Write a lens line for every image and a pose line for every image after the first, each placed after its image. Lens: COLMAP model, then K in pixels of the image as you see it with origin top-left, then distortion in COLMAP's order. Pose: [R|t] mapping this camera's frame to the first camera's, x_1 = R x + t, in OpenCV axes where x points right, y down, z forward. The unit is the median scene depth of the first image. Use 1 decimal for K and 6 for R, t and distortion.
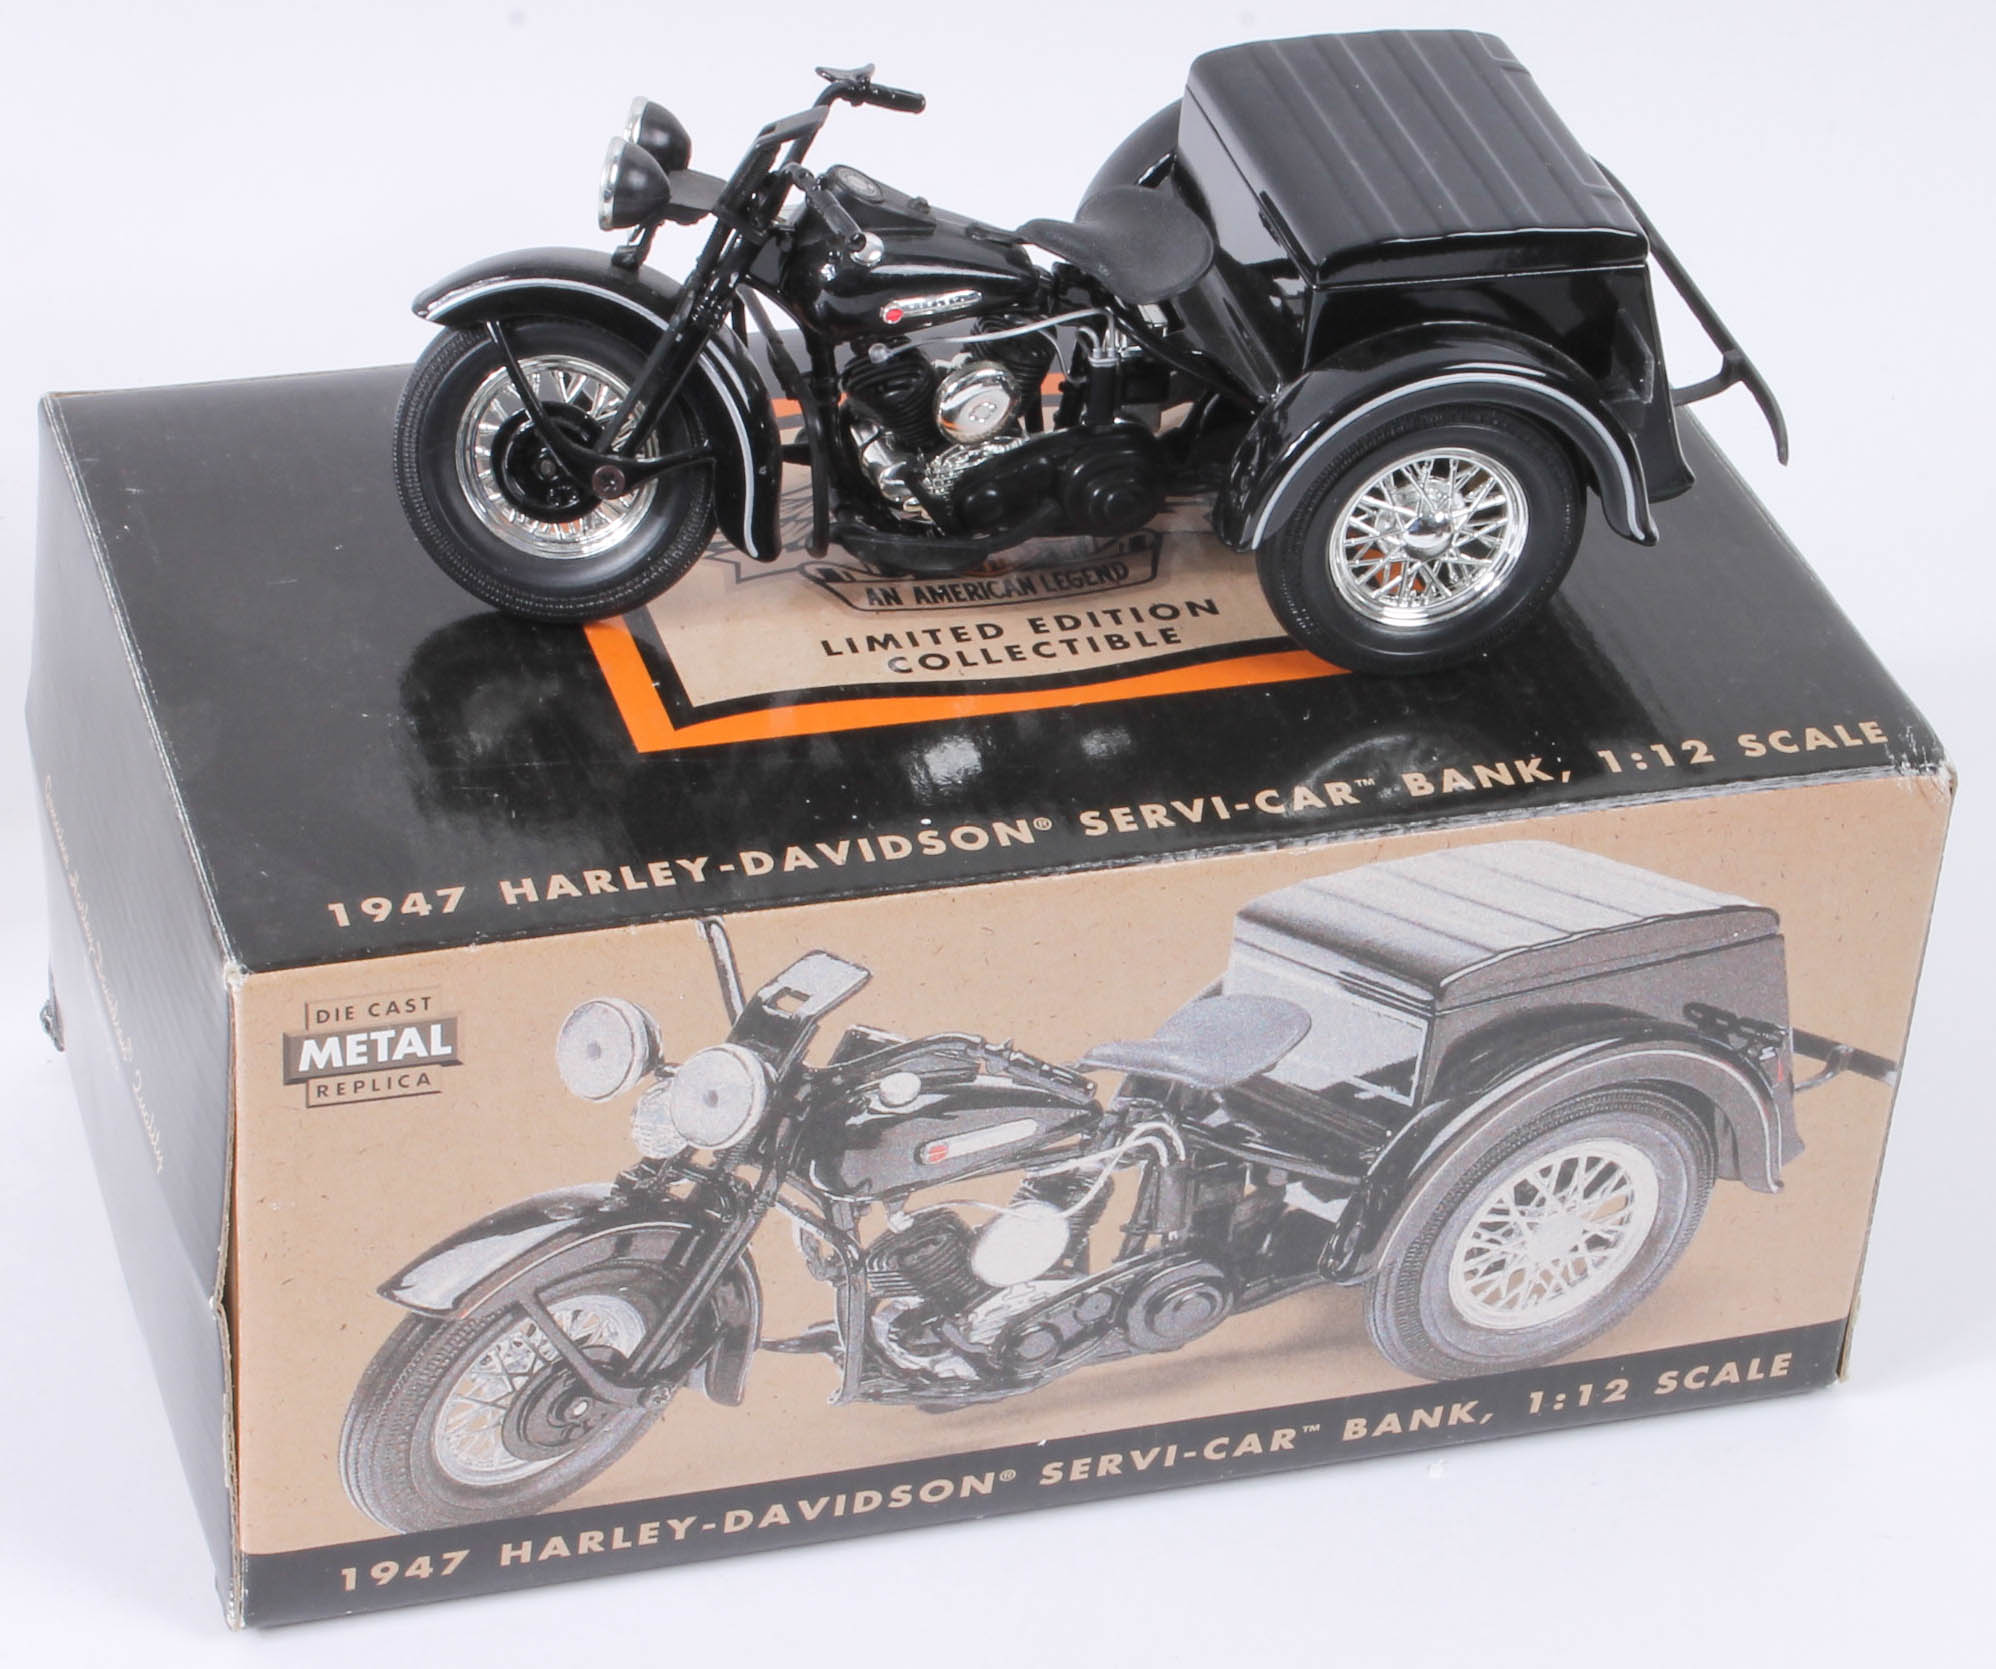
lens RADIAL K [[6362.5, 0, 870.8], [0, 6362.5, 832.7], [0, 0, 1]] dist [0.074248, 1.190727]
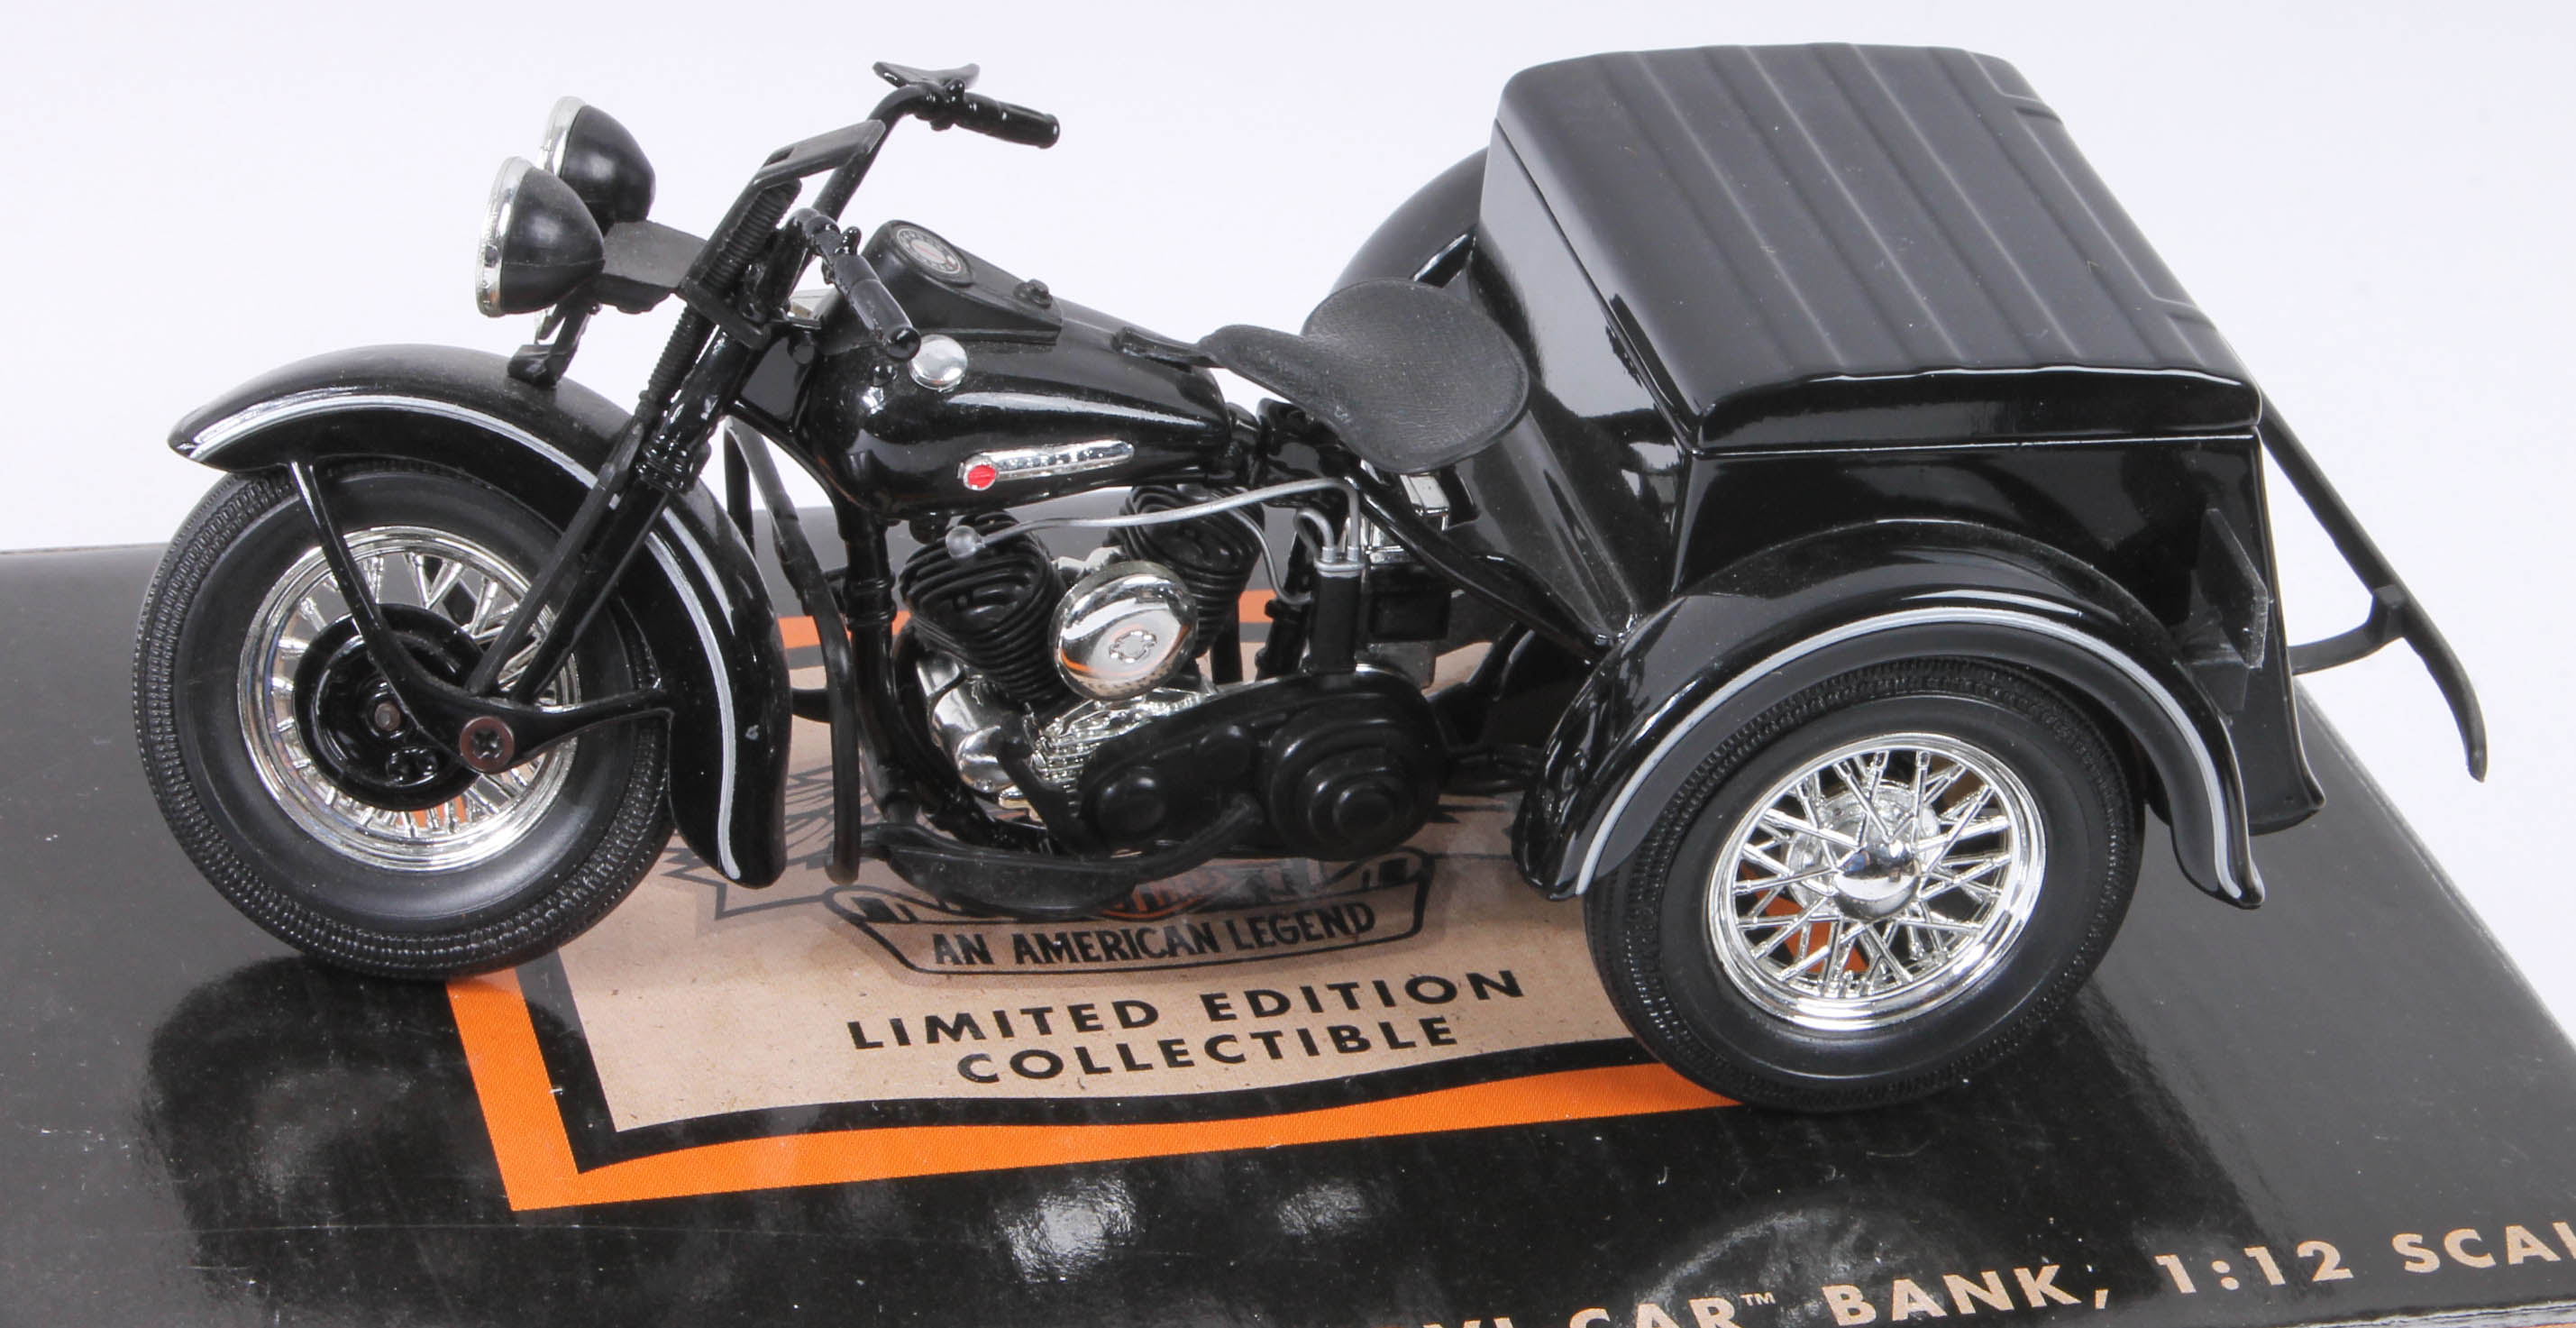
lens RADIAL K [[8670.8, 0, 1288.0], [0, 8670.8, 664.0], [0, 0, 1]] dist [0.204628, 3.430247]
pose [[0.999242, 0.032554, 0.021330, 0.014894], [-0.031107, 0.997400, -0.064998, -0.012298], [-0.023390, 0.064285, 0.997657, 0.192929]]
